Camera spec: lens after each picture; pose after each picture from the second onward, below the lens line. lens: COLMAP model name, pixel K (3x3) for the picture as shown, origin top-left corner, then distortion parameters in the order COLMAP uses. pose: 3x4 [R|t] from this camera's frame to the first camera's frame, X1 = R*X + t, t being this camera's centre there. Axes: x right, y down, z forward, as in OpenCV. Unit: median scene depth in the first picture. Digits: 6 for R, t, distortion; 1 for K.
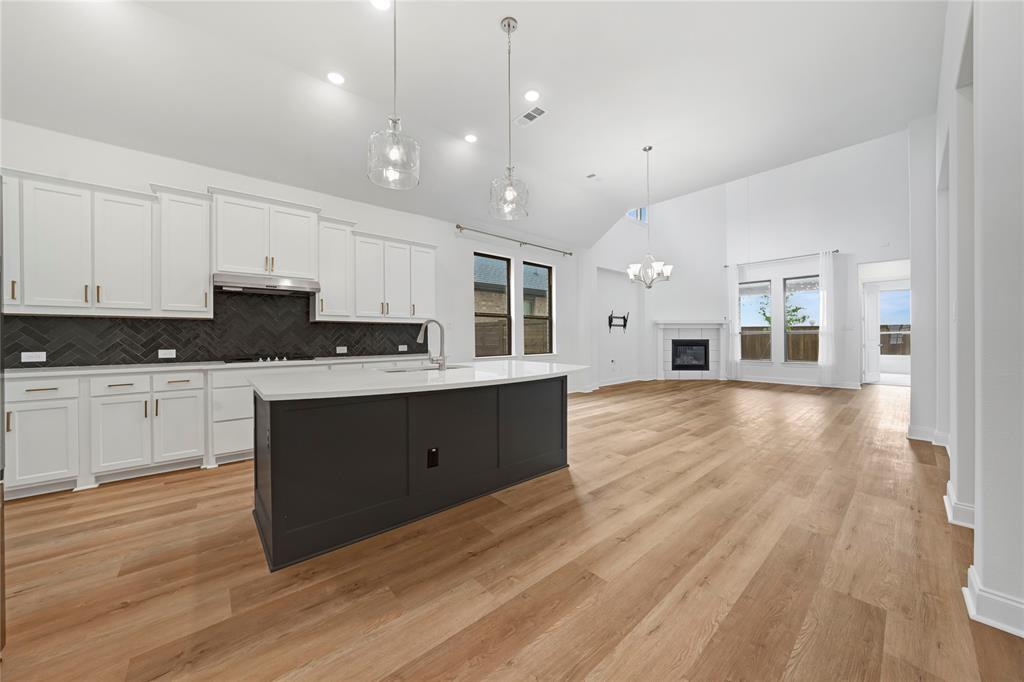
lens RADIAL K [[361.3, 0, 515.0], [0, 361.3, 335.8], [0, 0, 1]] dist [-0.012917, 0.000172]
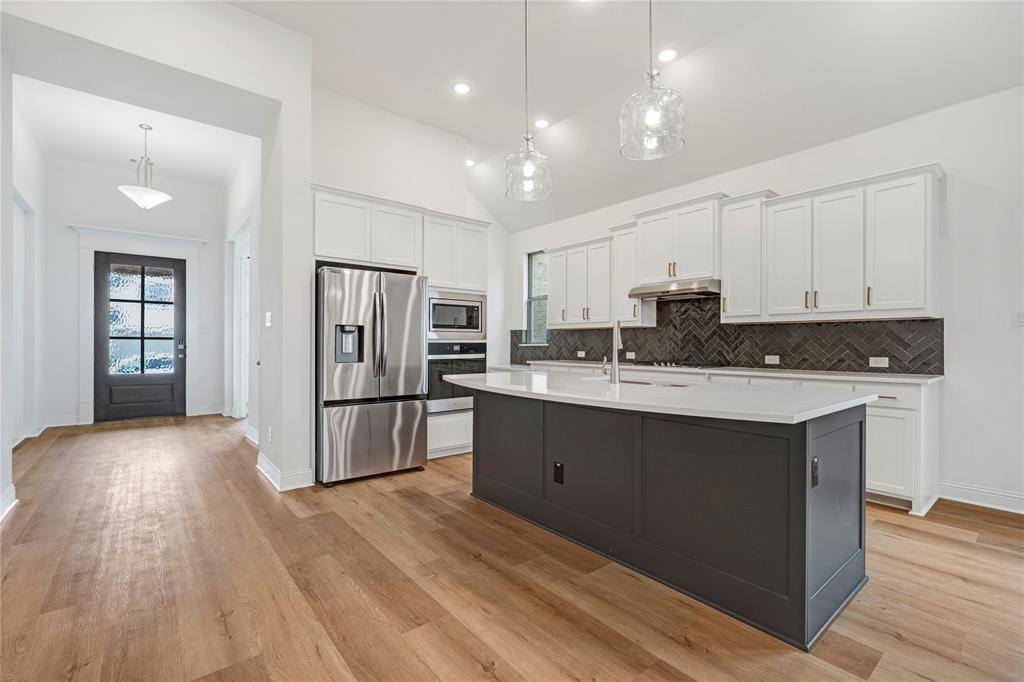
lens RADIAL K [[448.5, 0, 512.0], [0, 448.5, 341.0], [0, 0, 1]] dist [0.002181, 0.000400]
pose [[-0.034651, -0.003648, -0.999393, 0.295149], [0.002089, 0.999991, -0.003723, 0.001072], [0.999397, -0.002217, -0.034643, 0.293606]]
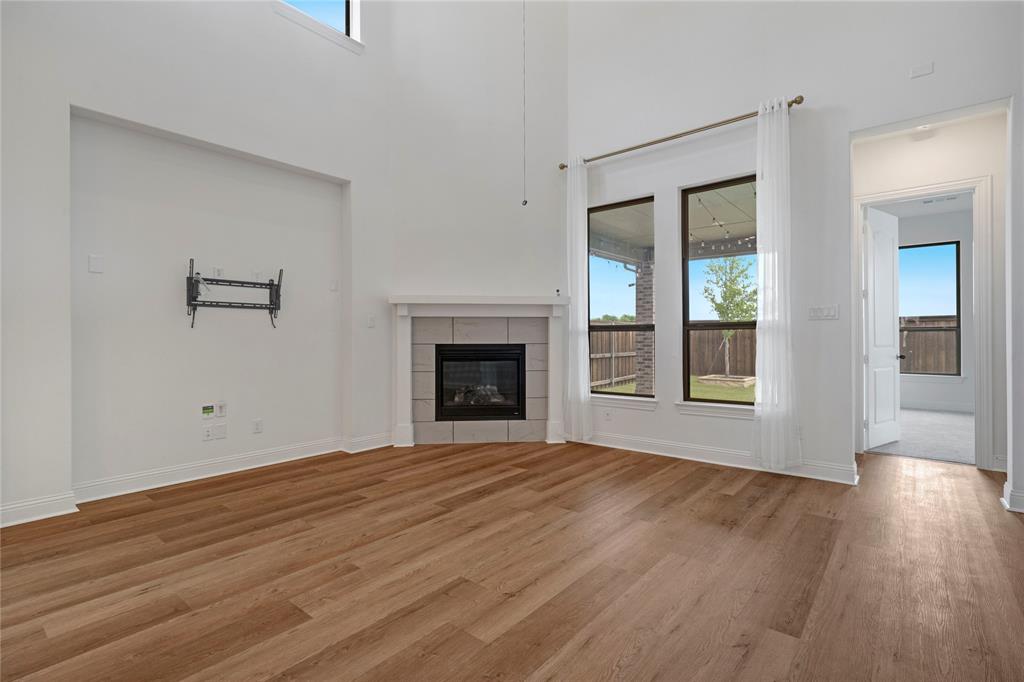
lens RADIAL K [[478.9, 0, 510.9], [0, 478.9, 336.0], [0, 0, 1]] dist [-0.008957, 0.000138]
pose [[0.990440, 0.001247, 0.137936, 0.572377], [-0.001564, 0.999996, 0.002190, -0.000413], [-0.137933, -0.002385, 0.990439, 0.589531]]
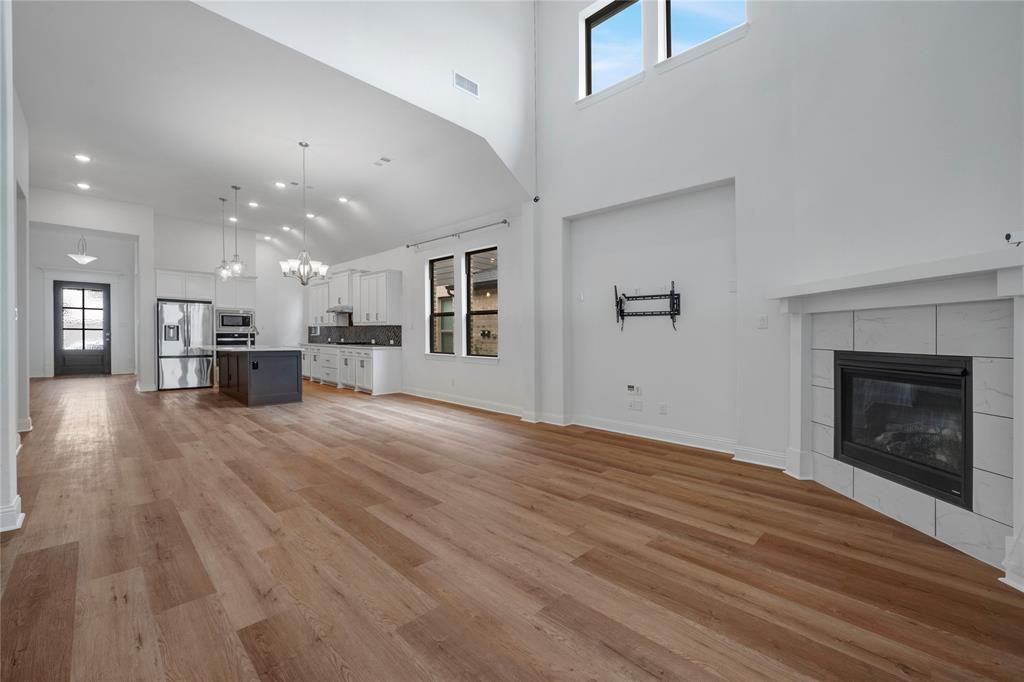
lens RADIAL K [[413.5, 0, 507.3], [0, 413.5, 340.4], [0, 0, 1]] dist [-0.007461, 0.000717]
pose [[0.062054, 0.018595, -0.997900, 0.959884], [-0.004890, 0.999820, 0.018327, -0.003657], [0.998061, 0.003743, 0.062134, 0.925379]]
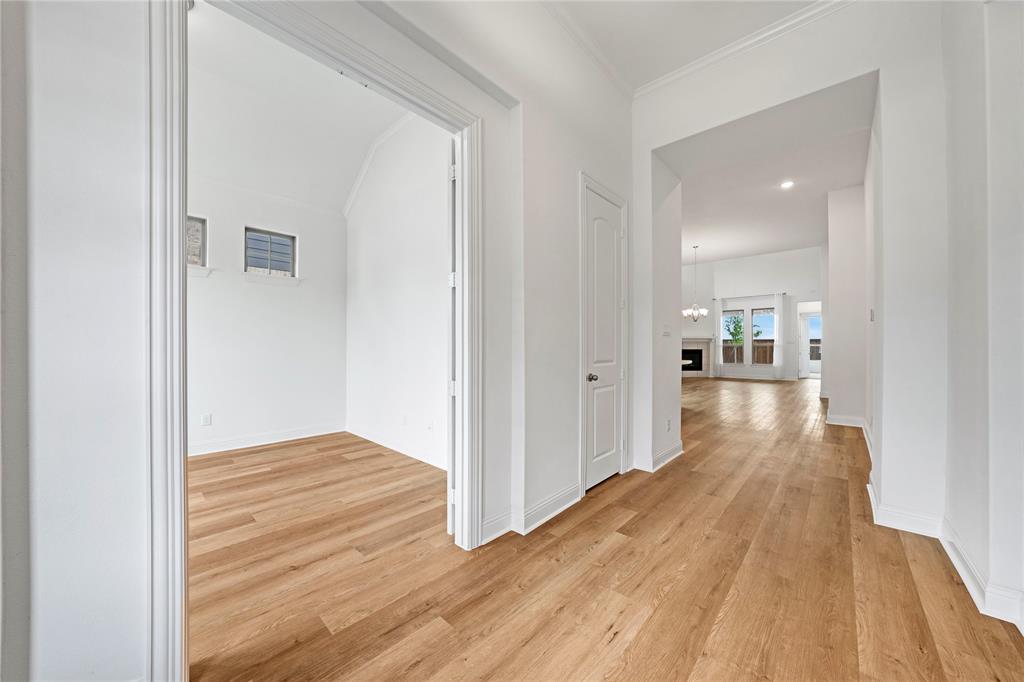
lens RADIAL K [[362.5, 0, 516.6], [0, 362.5, 344.1], [0, 0, 1]] dist [-0.008356, 0.000114]
pose [[0.994098, 0.007115, 0.108248, -0.467440], [-0.007077, 0.999975, -0.000733, -0.005082], [-0.108250, -0.000037, 0.994124, -0.475285]]
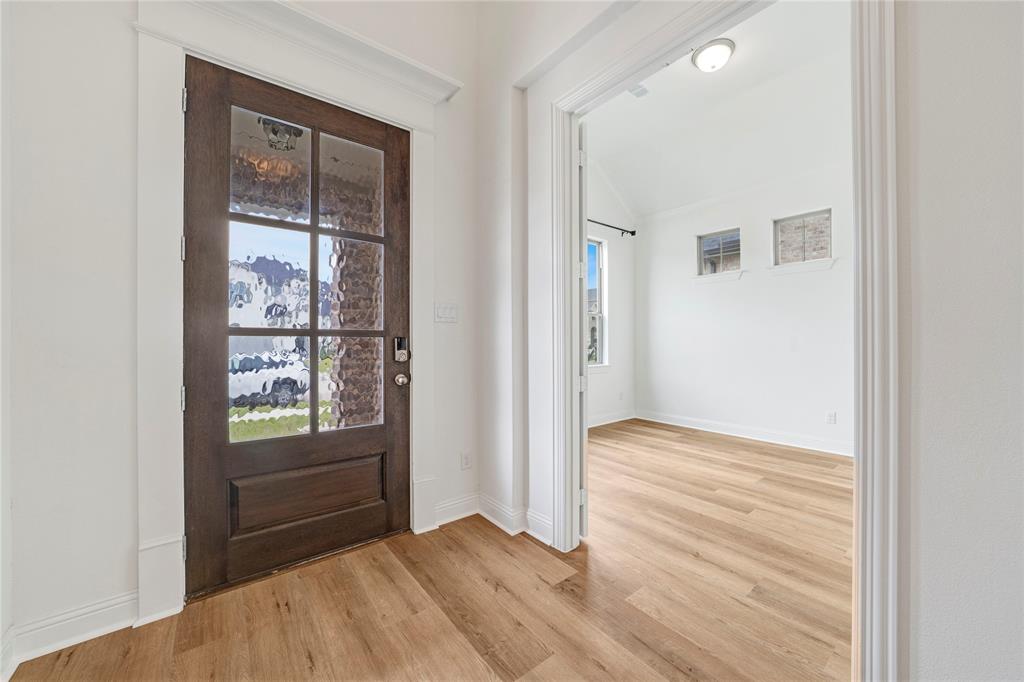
lens RADIAL K [[381.5, 0, 516.9], [0, 381.5, 340.7], [0, 0, 1]] dist [-0.001968, -0.000126]
pose [[-0.030720, 0.003552, -0.999522, -0.320992], [0.006382, 0.999974, 0.003358, -0.004310], [0.999508, -0.006276, -0.030742, -0.334574]]
